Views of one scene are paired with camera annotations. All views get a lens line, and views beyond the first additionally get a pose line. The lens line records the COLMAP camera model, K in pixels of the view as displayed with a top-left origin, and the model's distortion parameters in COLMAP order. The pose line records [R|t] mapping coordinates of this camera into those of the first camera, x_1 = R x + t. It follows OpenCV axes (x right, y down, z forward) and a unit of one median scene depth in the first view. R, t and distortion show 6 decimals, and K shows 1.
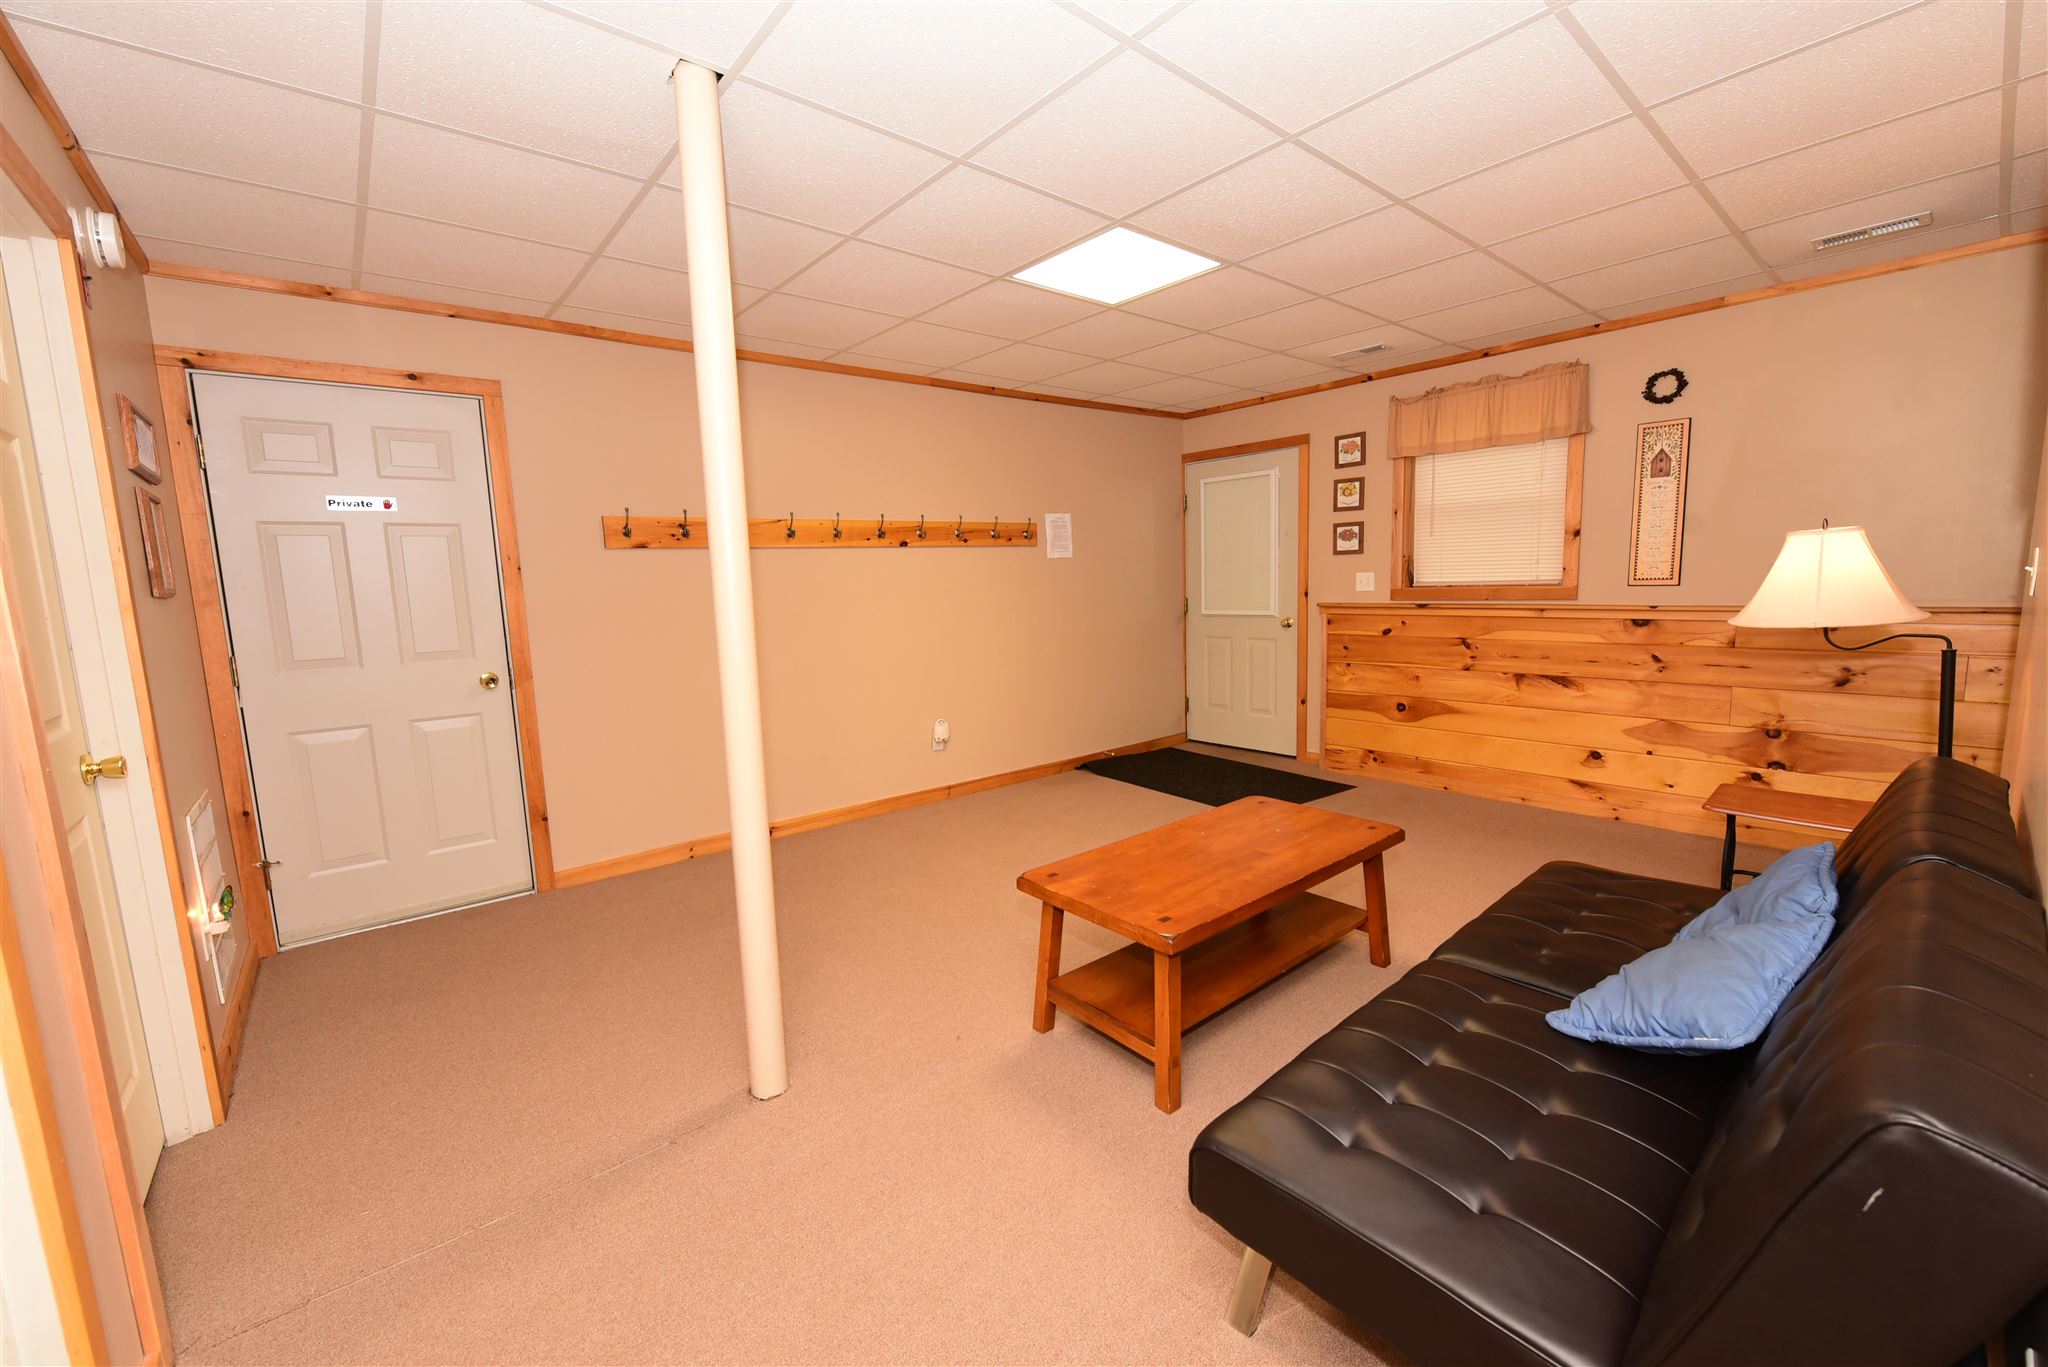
lens RADIAL K [[809.6, 0, 1029.0], [0, 809.6, 684.8], [0, 0, 1]] dist [-0.008043, -0.000633]
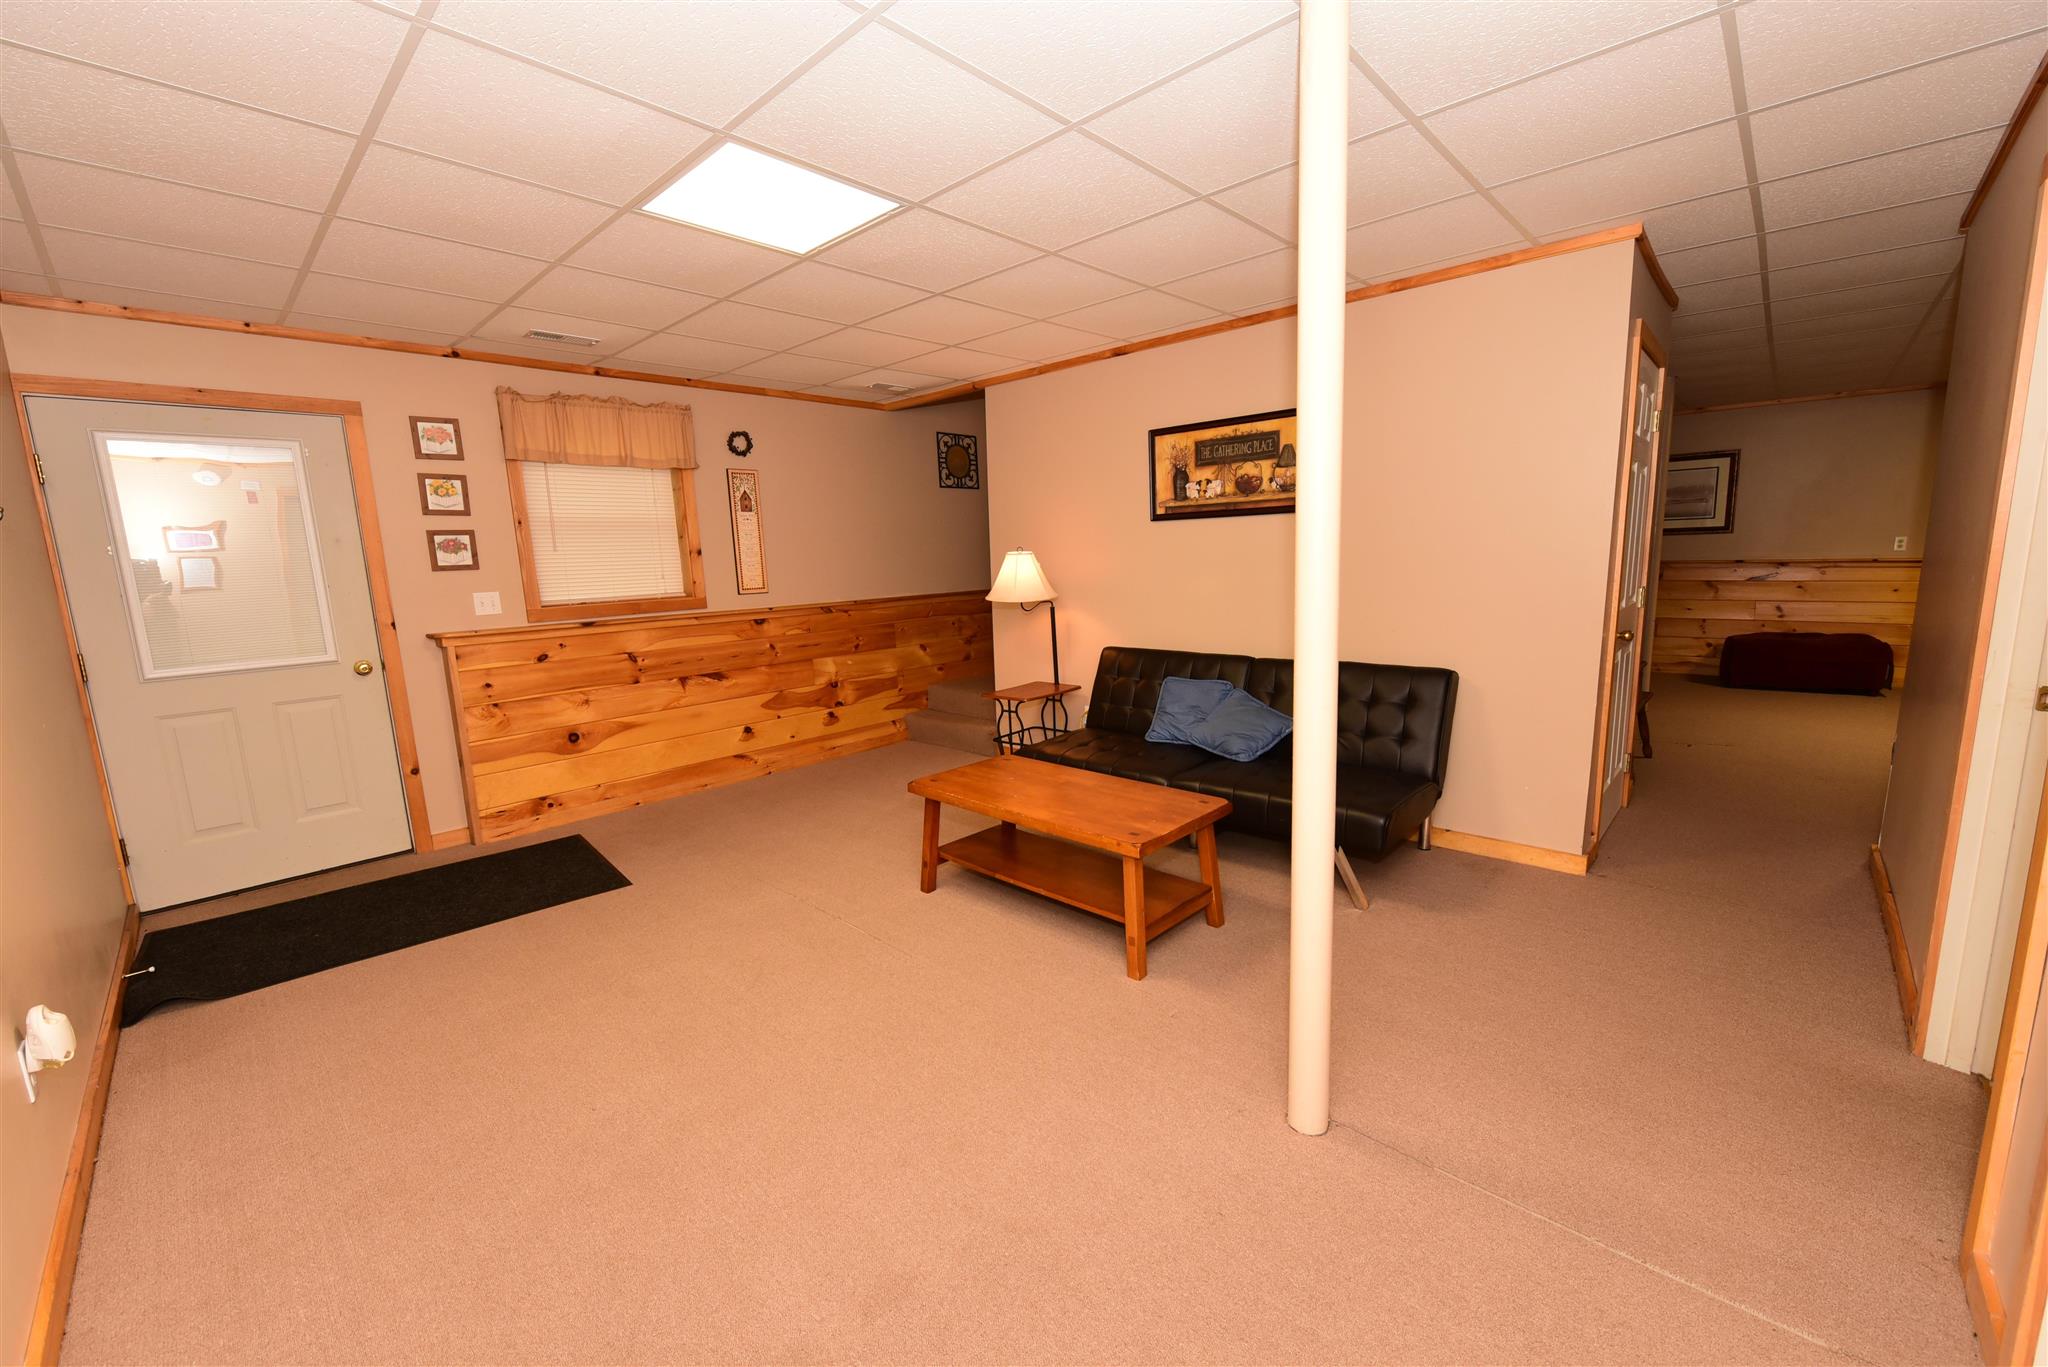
lens RADIAL K [[809.6, 0, 1033.5], [0, 809.6, 682.2], [0, 0, 1]] dist [-0.008043, -0.000633]
pose [[-0.117884, -0.120348, 0.985708, -0.512170], [0.171545, 0.975237, 0.139586, -0.074503], [-0.978098, 0.185548, -0.094320, 0.596613]]
